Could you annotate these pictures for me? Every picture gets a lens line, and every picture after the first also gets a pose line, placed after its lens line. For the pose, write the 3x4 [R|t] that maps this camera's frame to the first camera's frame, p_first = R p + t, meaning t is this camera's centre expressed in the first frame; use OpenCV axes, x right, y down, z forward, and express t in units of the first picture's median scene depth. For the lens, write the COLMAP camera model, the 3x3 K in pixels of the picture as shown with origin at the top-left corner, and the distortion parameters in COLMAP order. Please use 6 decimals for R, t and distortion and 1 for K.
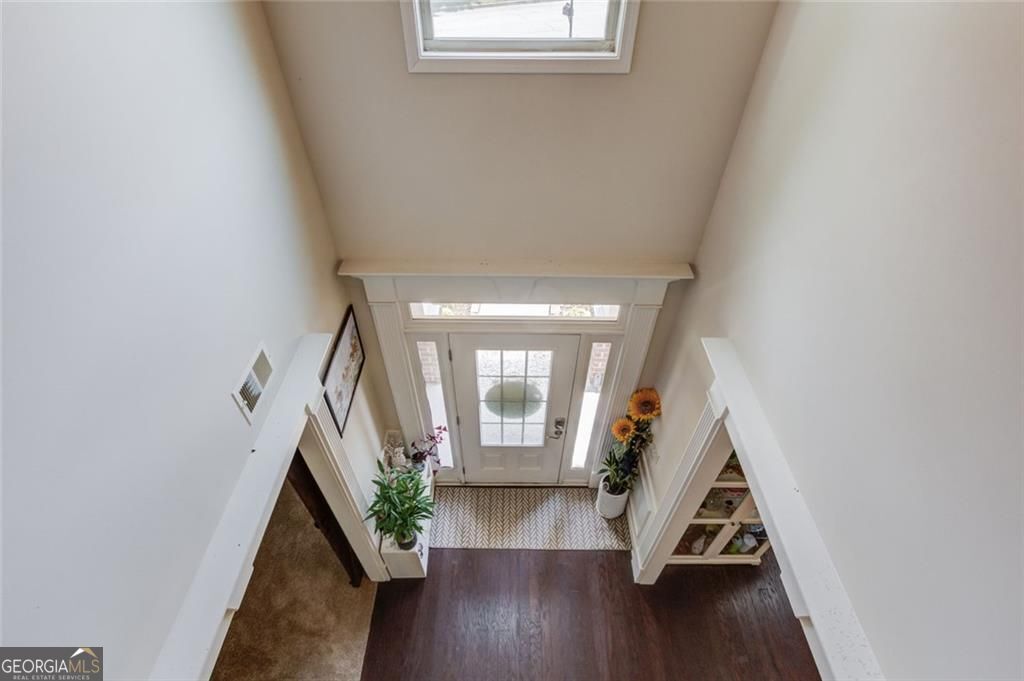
lens RADIAL K [[488.8, 0, 507.2], [0, 488.8, 335.8], [0, 0, 1]] dist [0.006755, -0.002451]
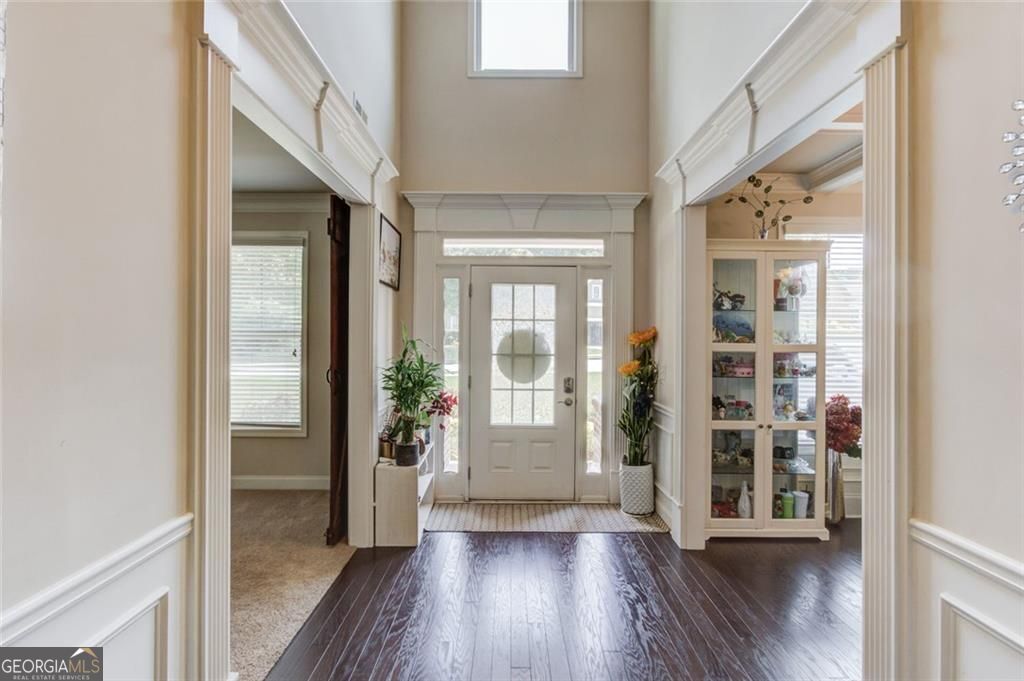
lens RADIAL K [[488.8, 0, 511.5], [0, 488.8, 334.9], [0, 0, 1]] dist [0.006755, -0.002451]
pose [[0.999836, 0.005890, 0.017106, -0.031423], [0.007838, 0.711140, -0.703006, 0.841851], [-0.016305, 0.703026, 0.710978, 0.197093]]
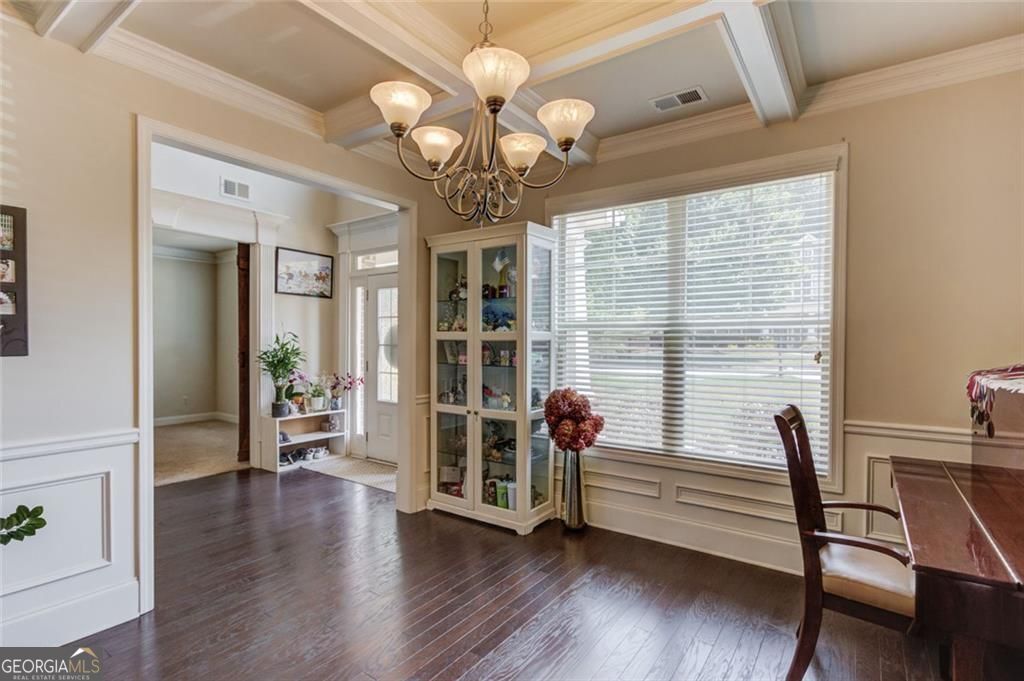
lens RADIAL K [[488.8, 0, 518.2], [0, 488.8, 348.7], [0, 0, 1]] dist [0.006755, -0.002451]
pose [[0.823081, 0.010846, -0.567821, 1.012241], [-0.397500, 0.725096, -0.562343, 0.735791], [0.405626, 0.688563, 0.601123, 0.336879]]
